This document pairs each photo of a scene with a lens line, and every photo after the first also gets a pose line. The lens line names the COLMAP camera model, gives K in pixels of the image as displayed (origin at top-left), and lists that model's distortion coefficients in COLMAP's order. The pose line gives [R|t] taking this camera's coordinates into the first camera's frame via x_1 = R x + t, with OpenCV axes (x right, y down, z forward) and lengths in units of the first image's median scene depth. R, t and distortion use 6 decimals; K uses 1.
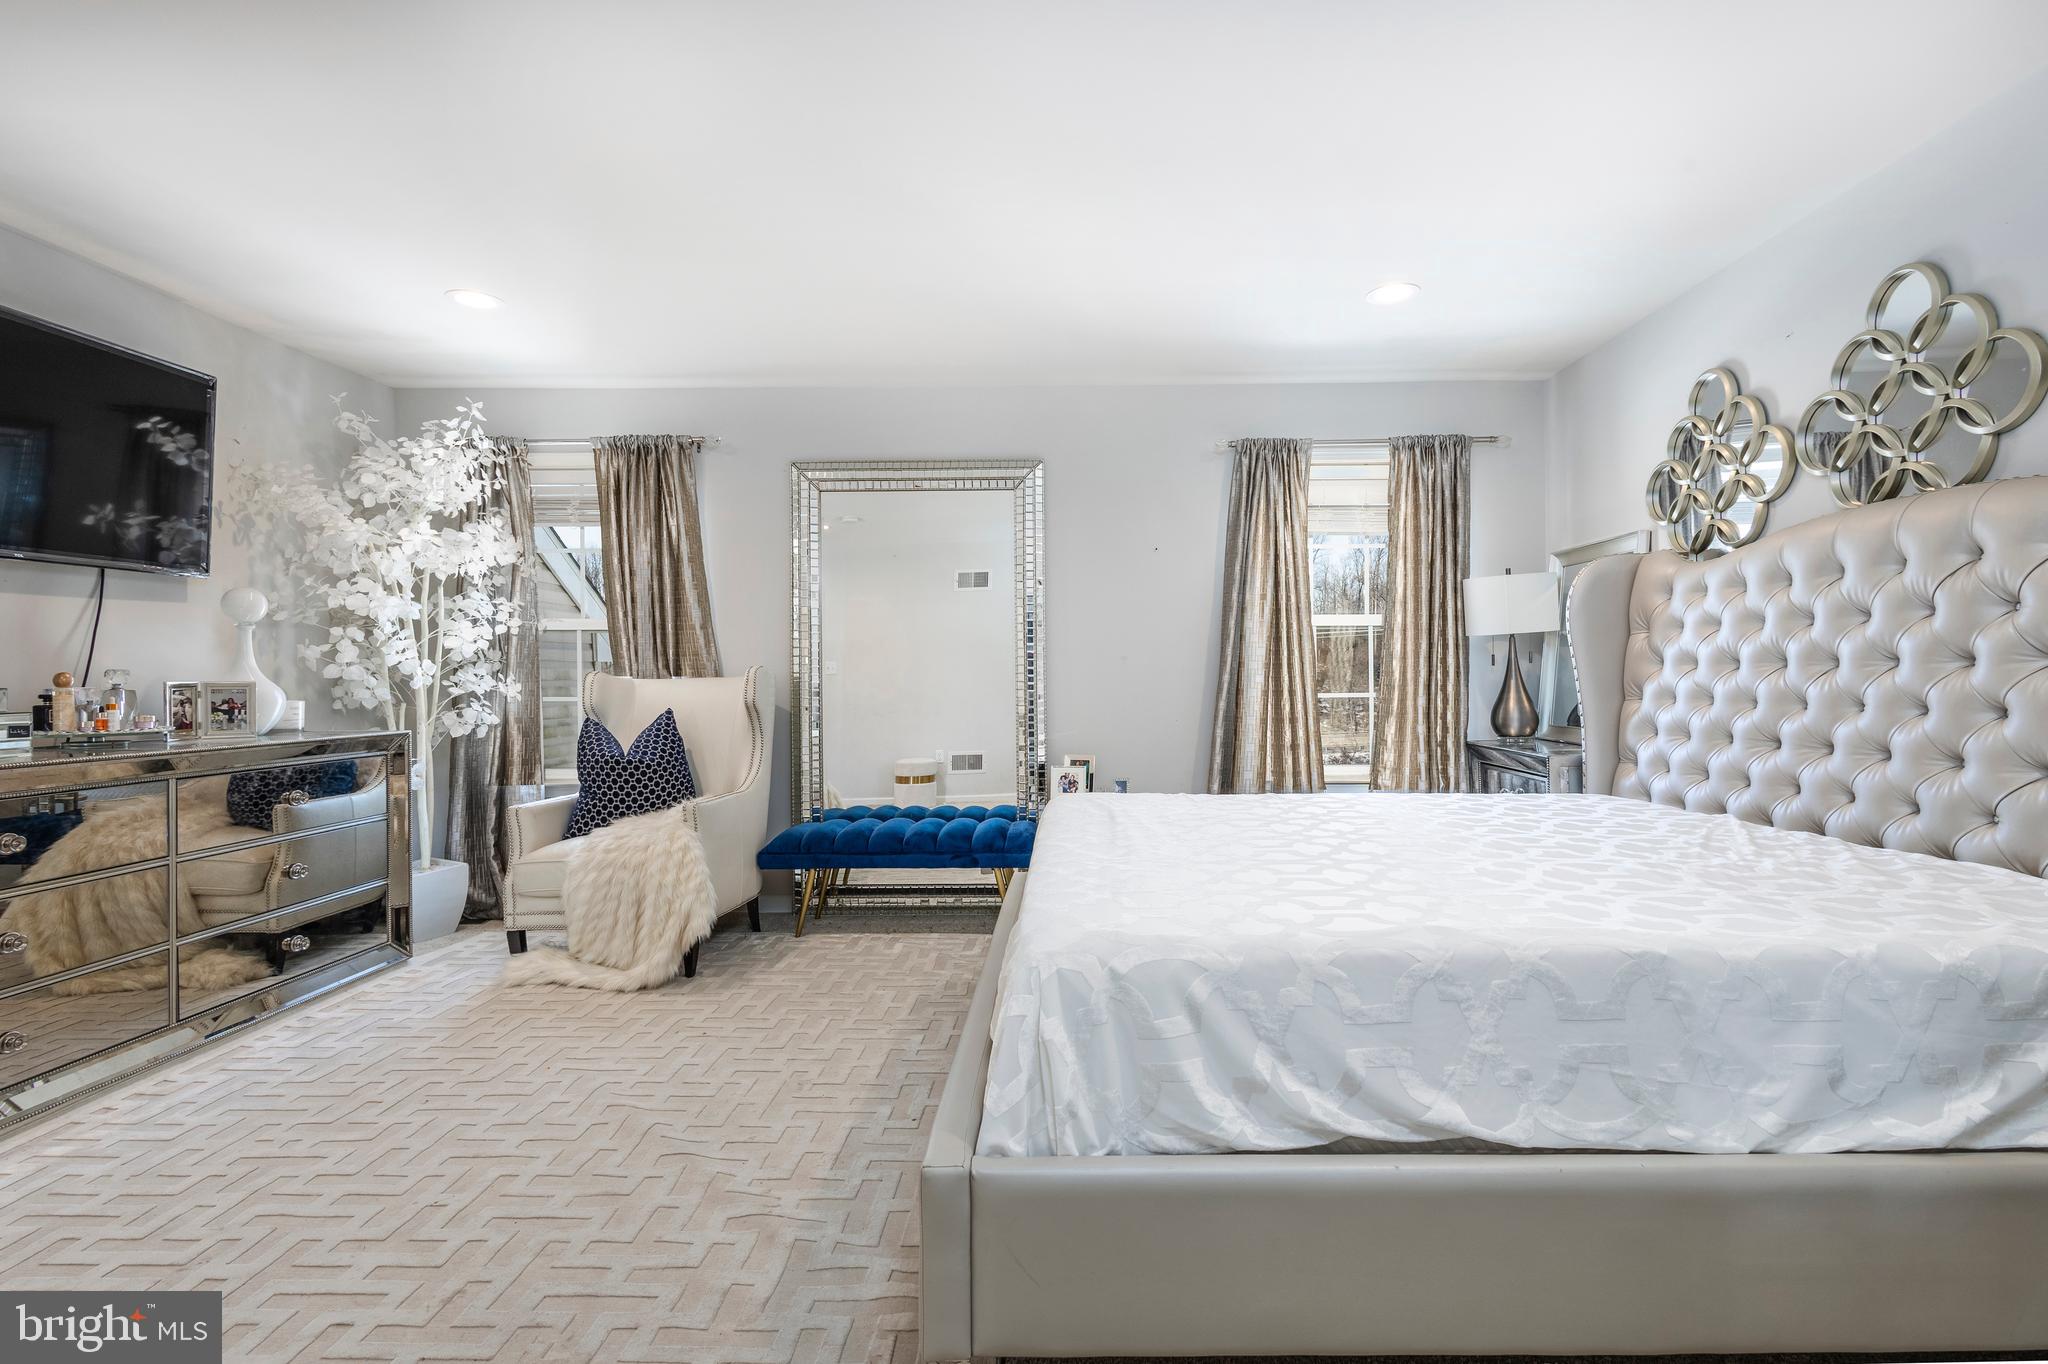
lens RADIAL K [[946.8, 0, 1032.6], [0, 946.8, 687.5], [0, 0, 1]] dist [0.010077, 0.000321]
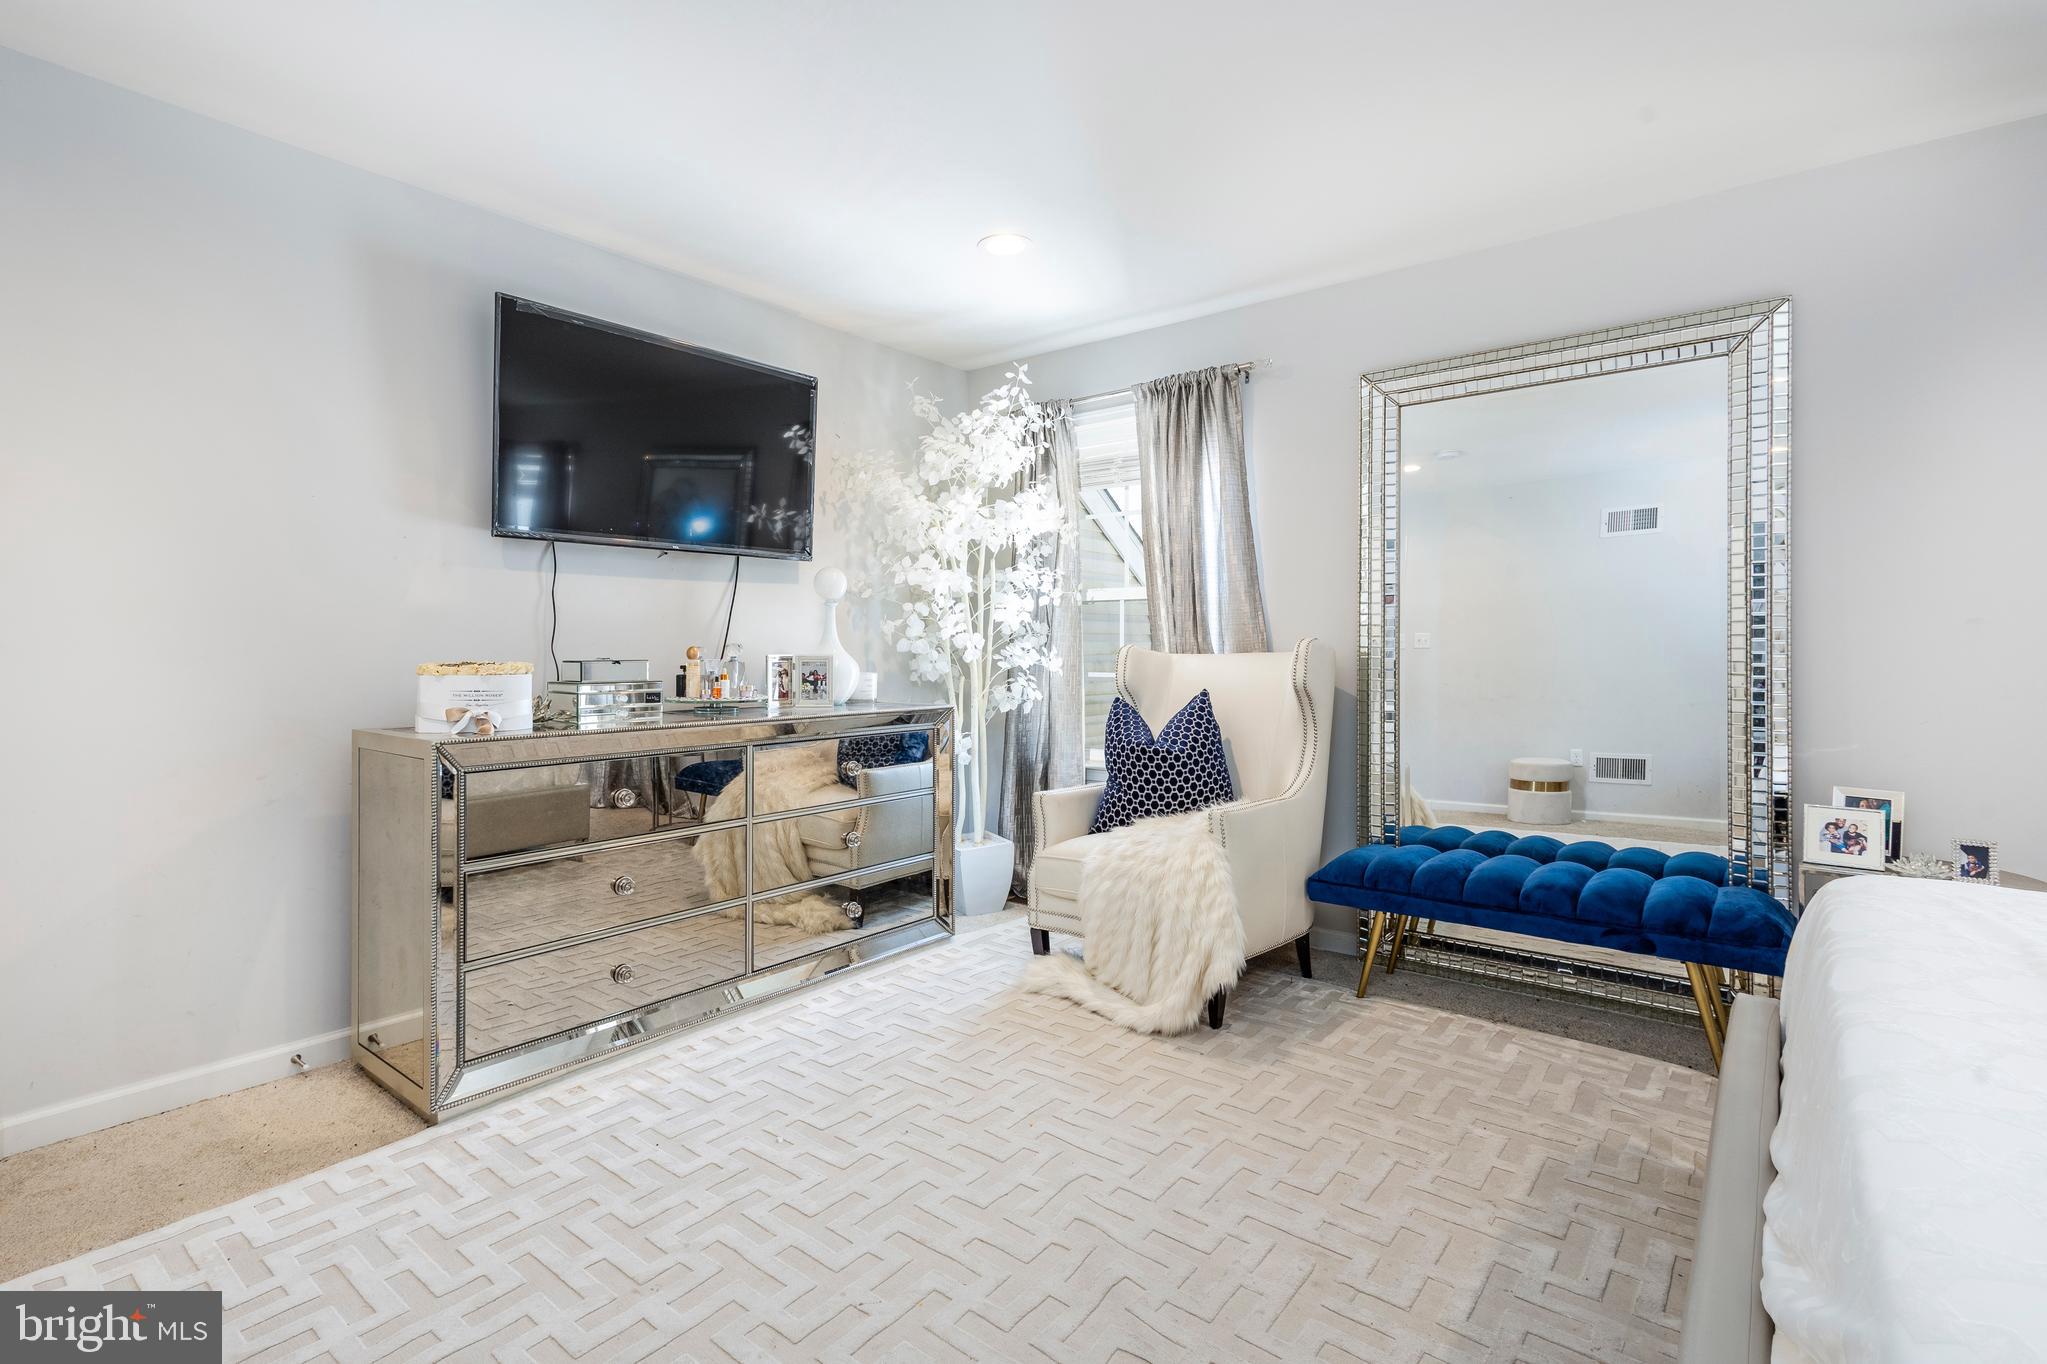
lens RADIAL K [[946.3, 0, 996.0], [0, 946.3, 658.7], [0, 0, 1]] dist [0.010077, 0.000321]
pose [[0.800206, 0.008981, -0.599658, -0.030074], [-0.009859, 0.999950, 0.001820, -0.004886], [0.599644, 0.004456, 0.800254, 0.227650]]
